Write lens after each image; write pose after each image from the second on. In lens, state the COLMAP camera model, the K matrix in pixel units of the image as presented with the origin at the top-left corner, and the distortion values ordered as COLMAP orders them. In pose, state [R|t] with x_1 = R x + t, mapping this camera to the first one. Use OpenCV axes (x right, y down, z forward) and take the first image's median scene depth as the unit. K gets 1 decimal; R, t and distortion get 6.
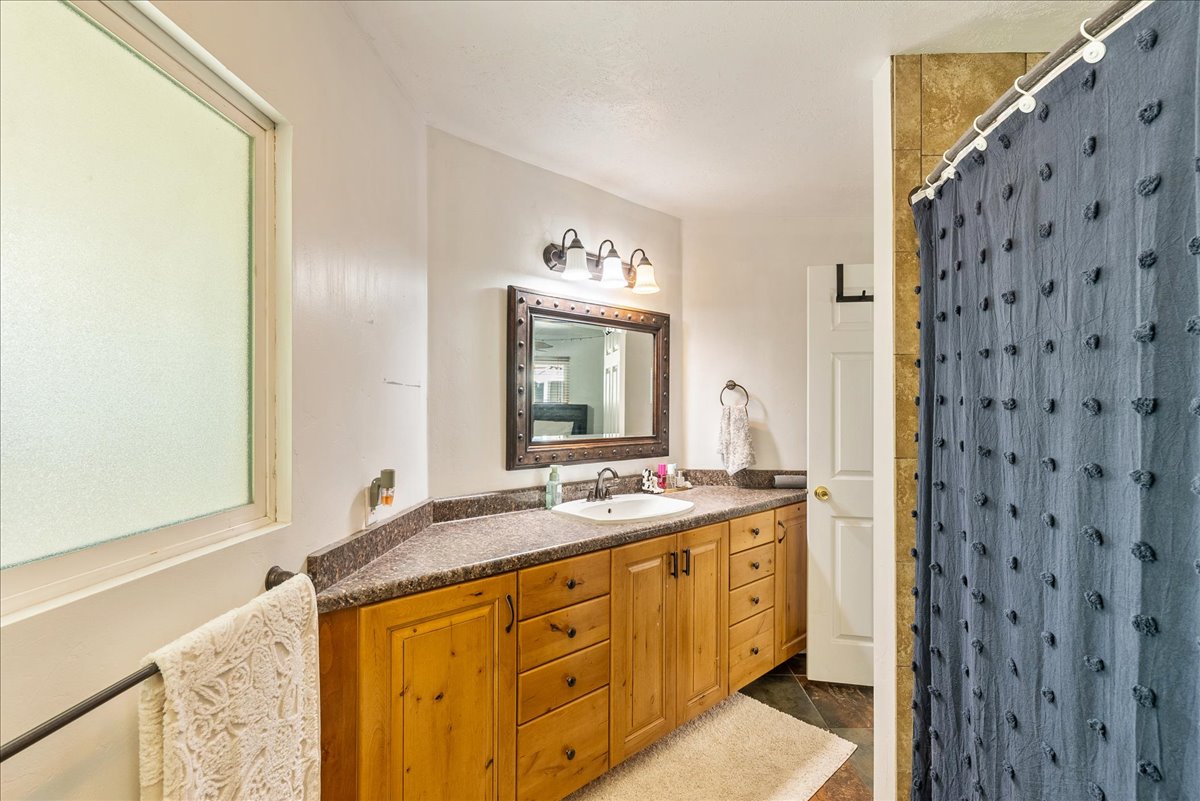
lens RADIAL K [[565.4, 0, 596.0], [0, 565.4, 406.5], [0, 0, 1]] dist [-0.002041, -0.000010]
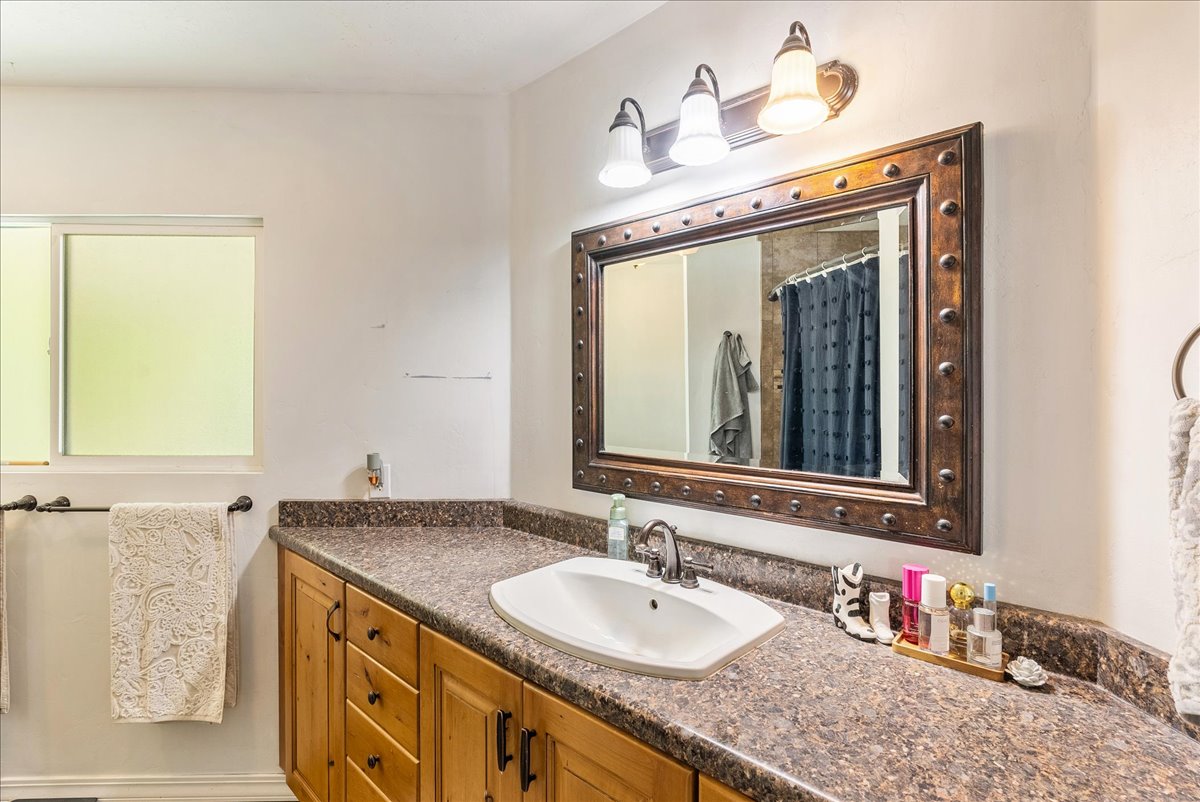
lens RADIAL K [[556.9, 0, 598.3], [0, 556.9, 406.8], [0, 0, 1]] dist [-0.004081, 0.001042]
pose [[0.052197, 0.006476, -0.998616, 0.662580], [-0.004968, 0.999968, 0.006225, 0.006670], [0.998624, 0.004636, 0.052228, 1.182656]]
